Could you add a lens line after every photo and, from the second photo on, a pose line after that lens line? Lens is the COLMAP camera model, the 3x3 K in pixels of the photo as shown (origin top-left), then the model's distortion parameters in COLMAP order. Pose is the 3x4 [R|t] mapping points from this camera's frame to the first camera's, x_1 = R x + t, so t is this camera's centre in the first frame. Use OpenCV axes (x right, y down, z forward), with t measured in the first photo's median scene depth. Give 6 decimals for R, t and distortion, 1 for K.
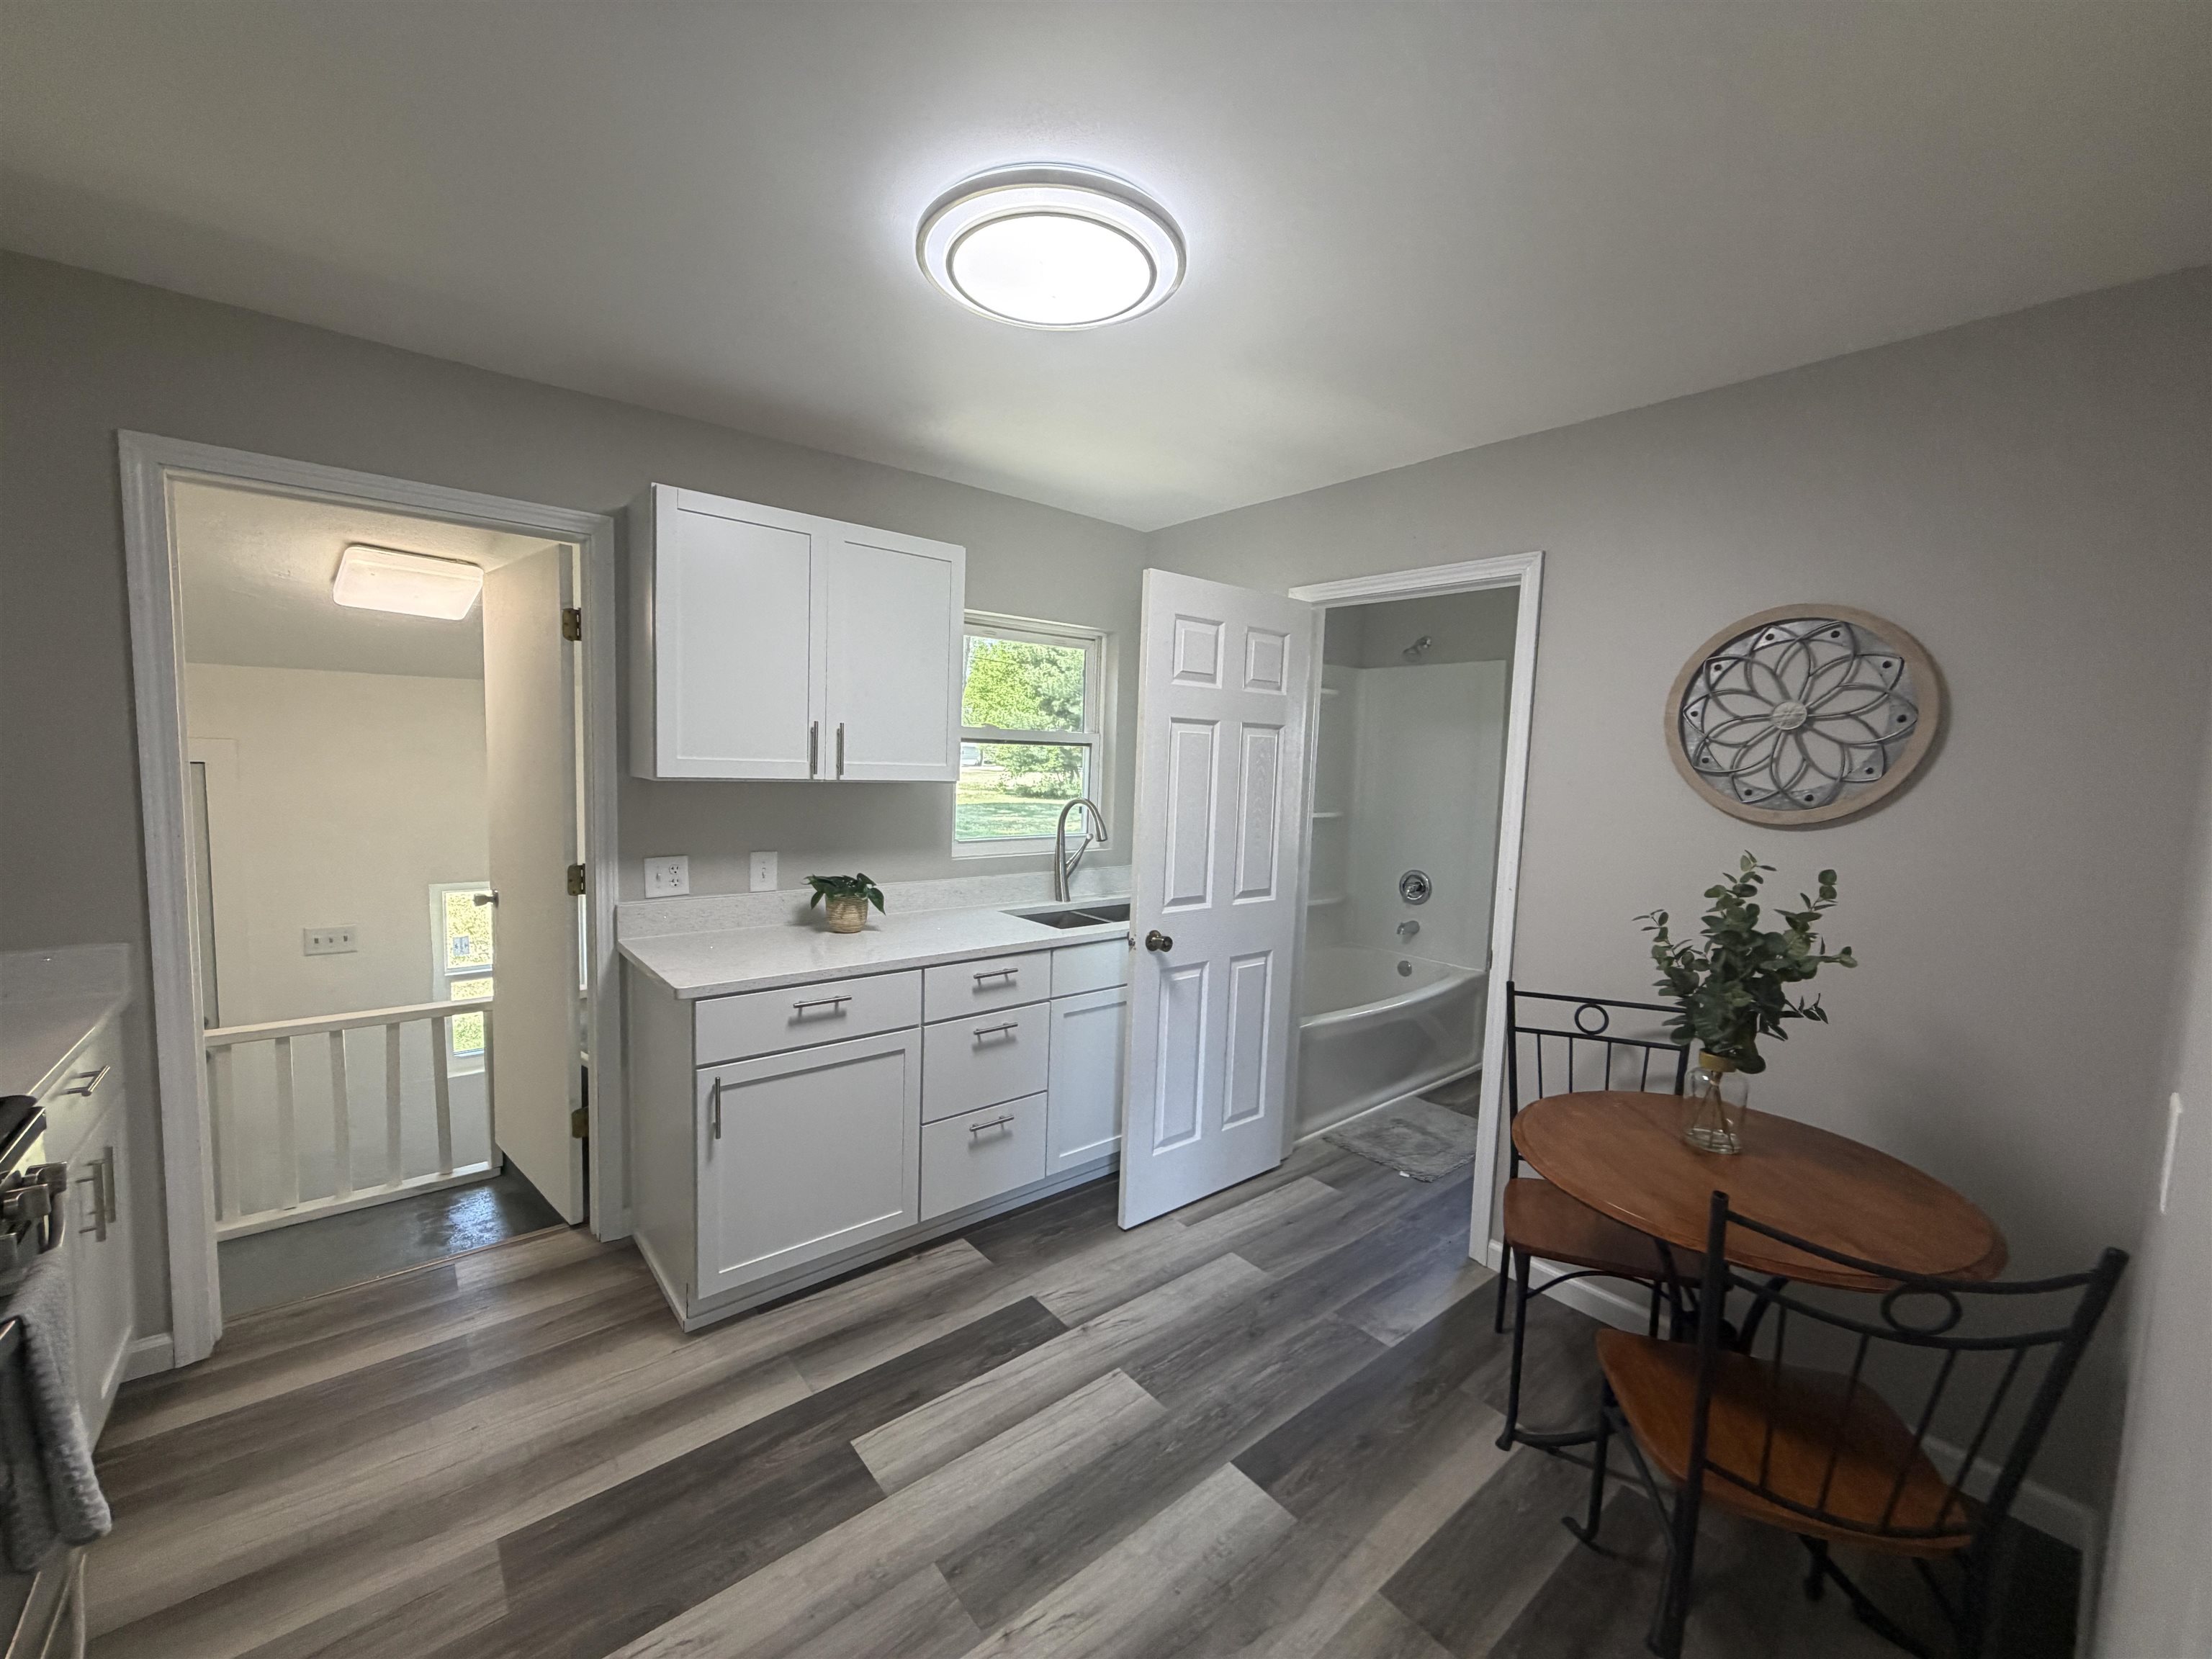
lens RADIAL K [[883.1, 0, 1102.0], [0, 883.1, 831.9], [0, 0, 1]] dist [-0.000213, 0.000236]
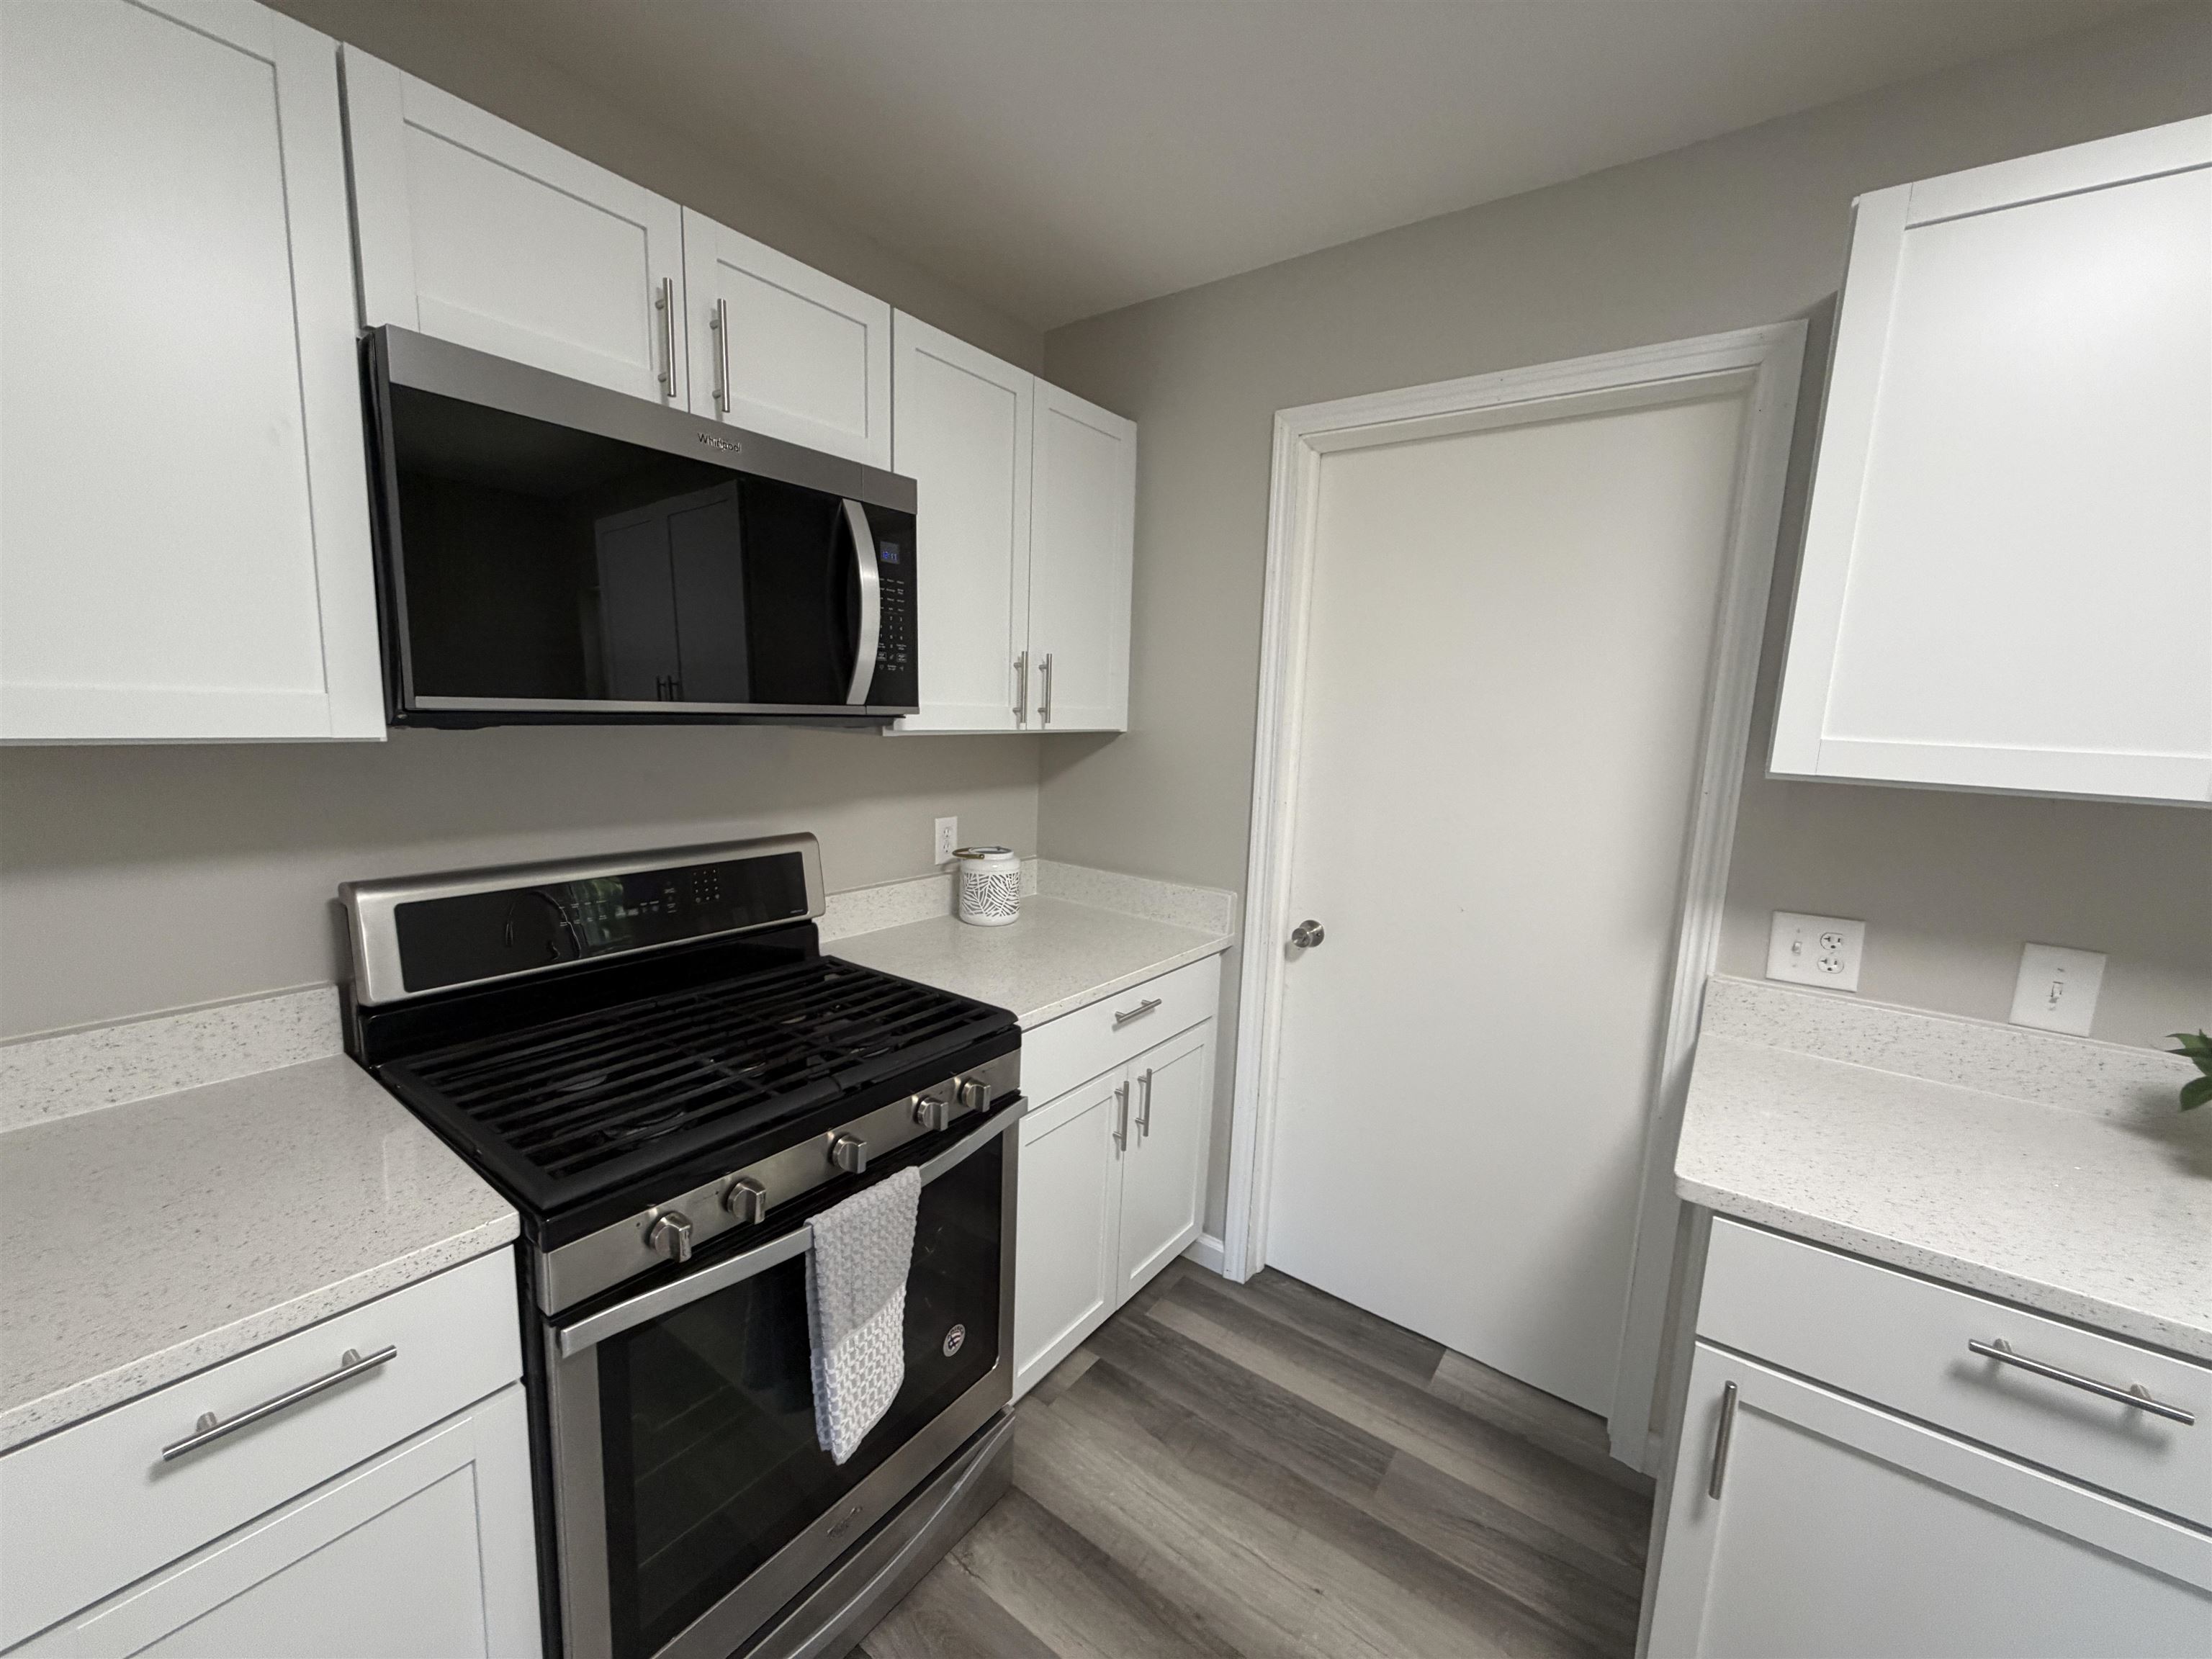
lens RADIAL K [[883.1, 0, 1102.0], [0, 883.1, 831.9], [0, 0, 1]] dist [-0.000213, 0.000236]
pose [[0.239639, 0.120339, -0.963375, -0.080407], [-0.113666, 0.988942, 0.095258, -0.033266], [0.964185, 0.086675, 0.250667, 0.505108]]
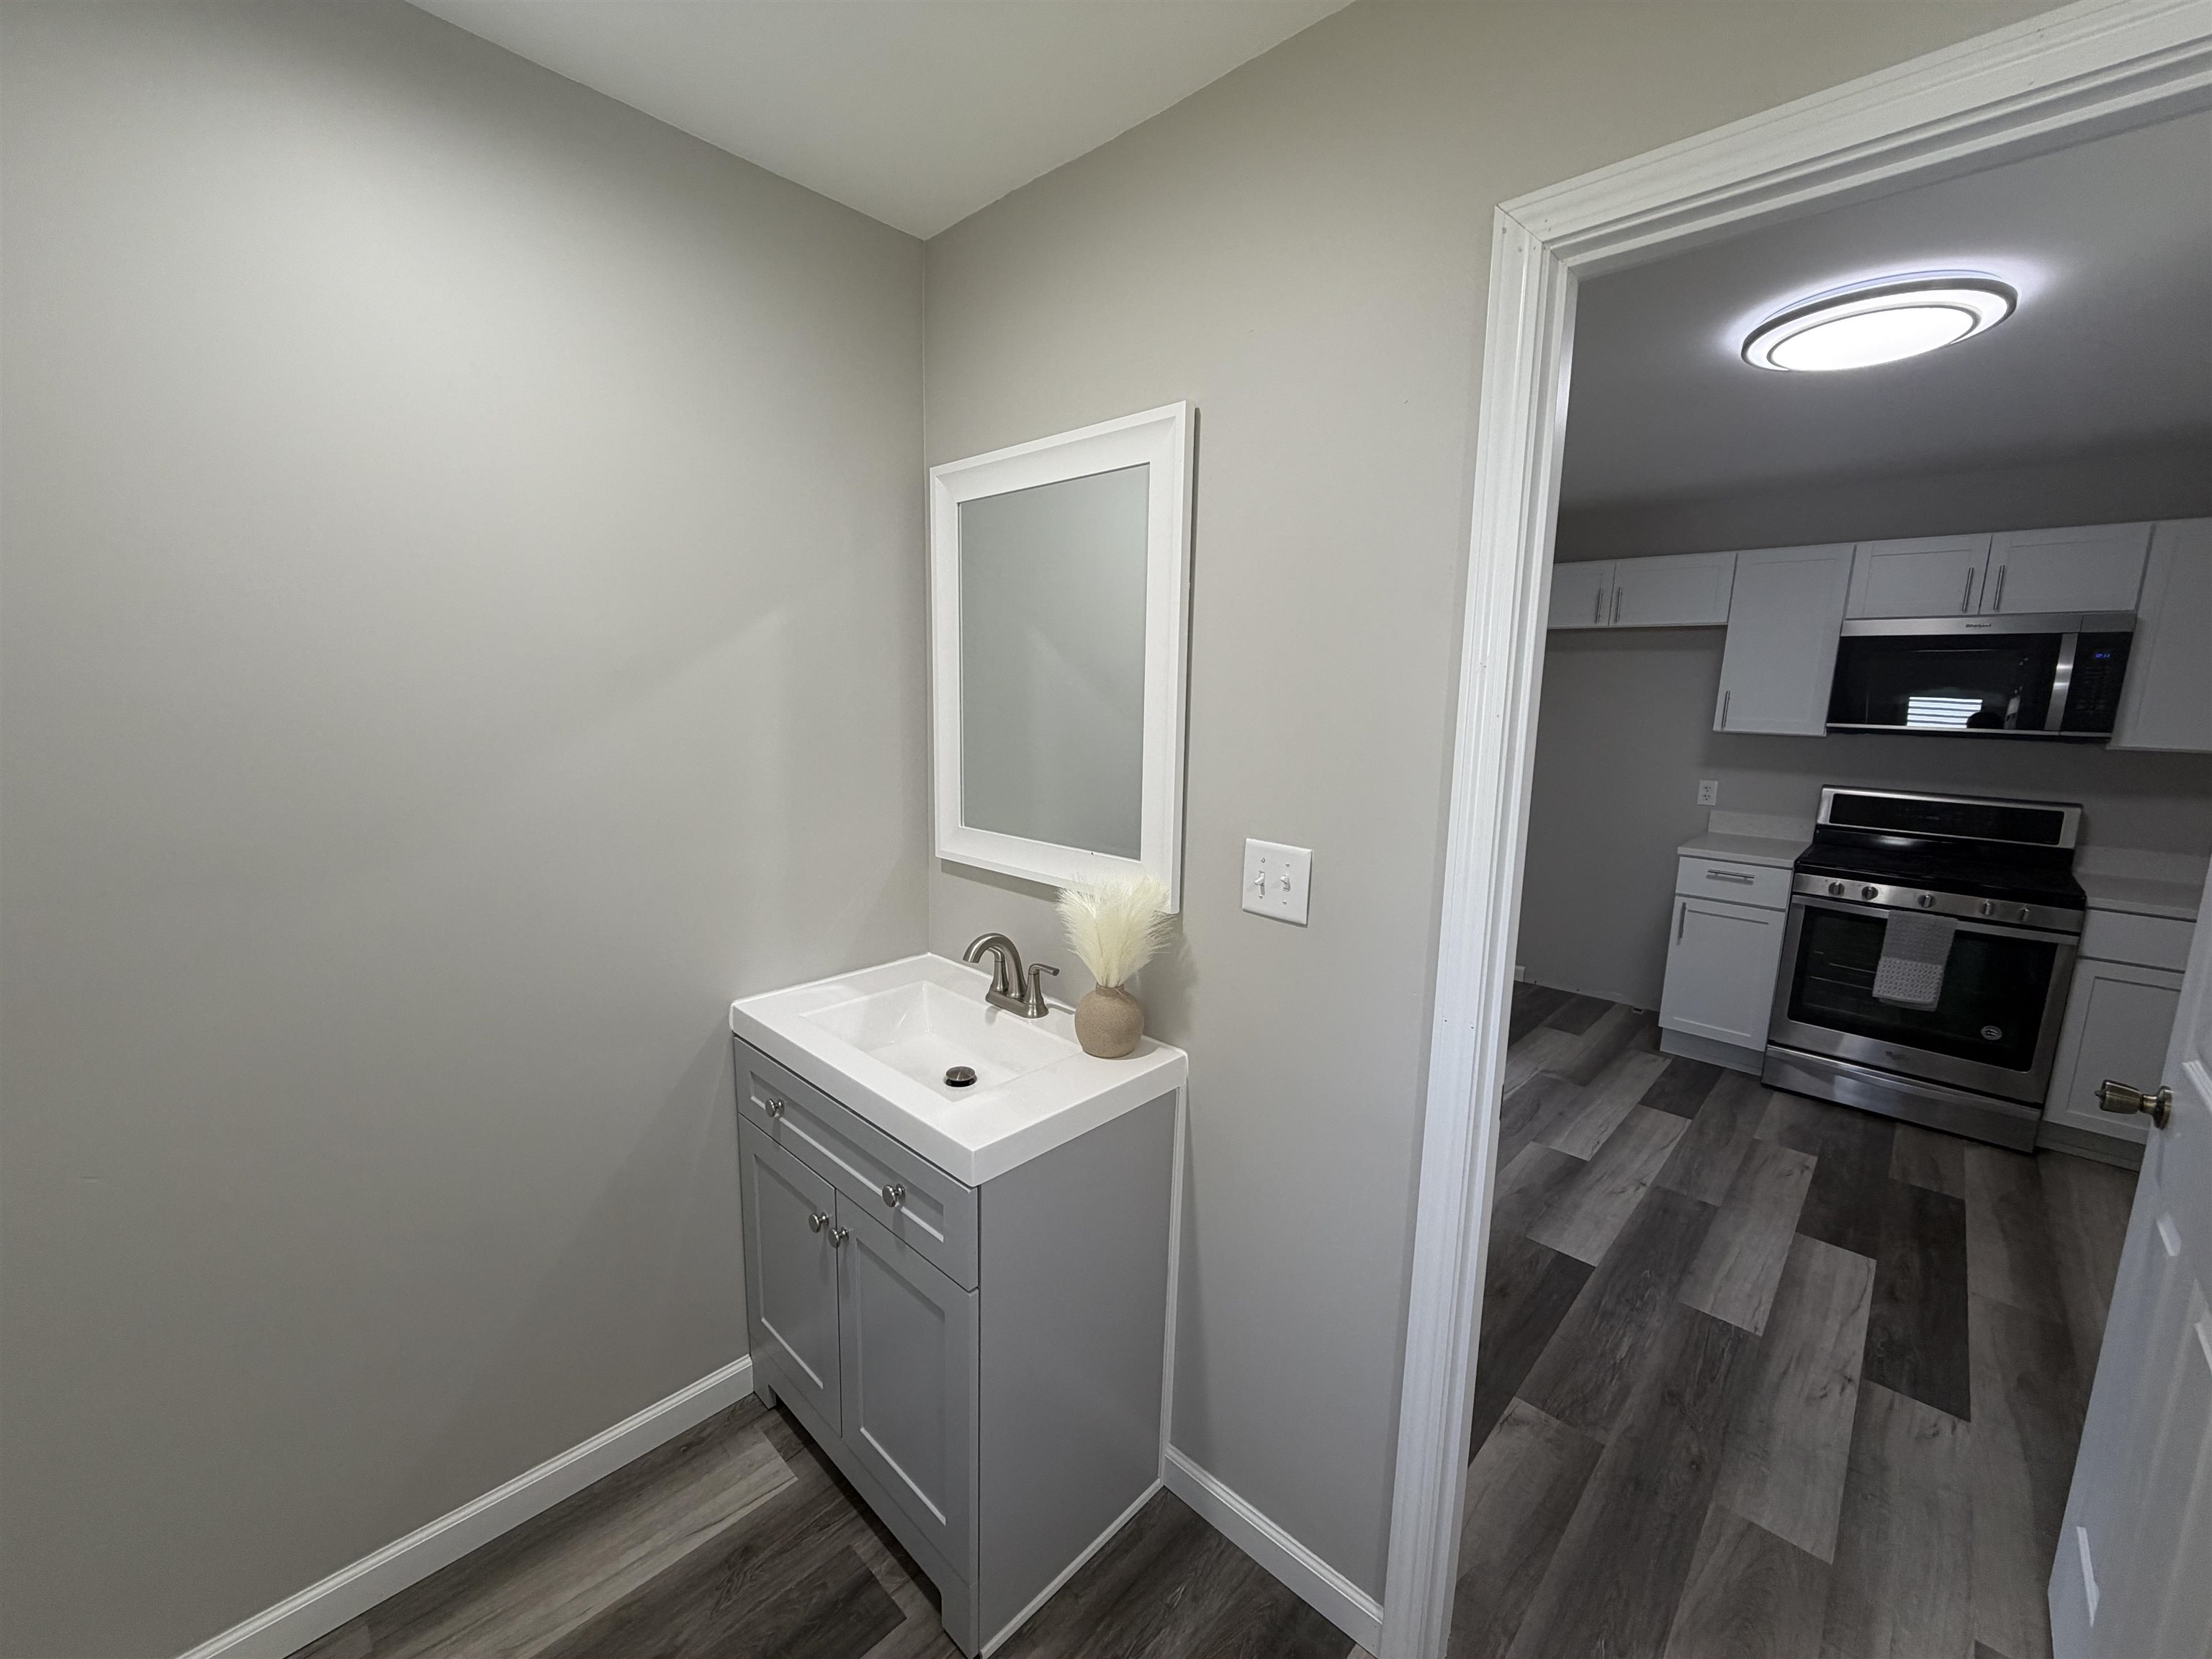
lens RADIAL K [[883.1, 0, 1102.0], [0, 883.1, 831.9], [0, 0, 1]] dist [-0.000213, 0.000236]
pose [[-0.992089, -0.034632, -0.120669, 0.901954], [-0.063046, 0.968639, 0.240340, -0.133264], [0.108561, 0.246047, -0.963159, 1.754292]]
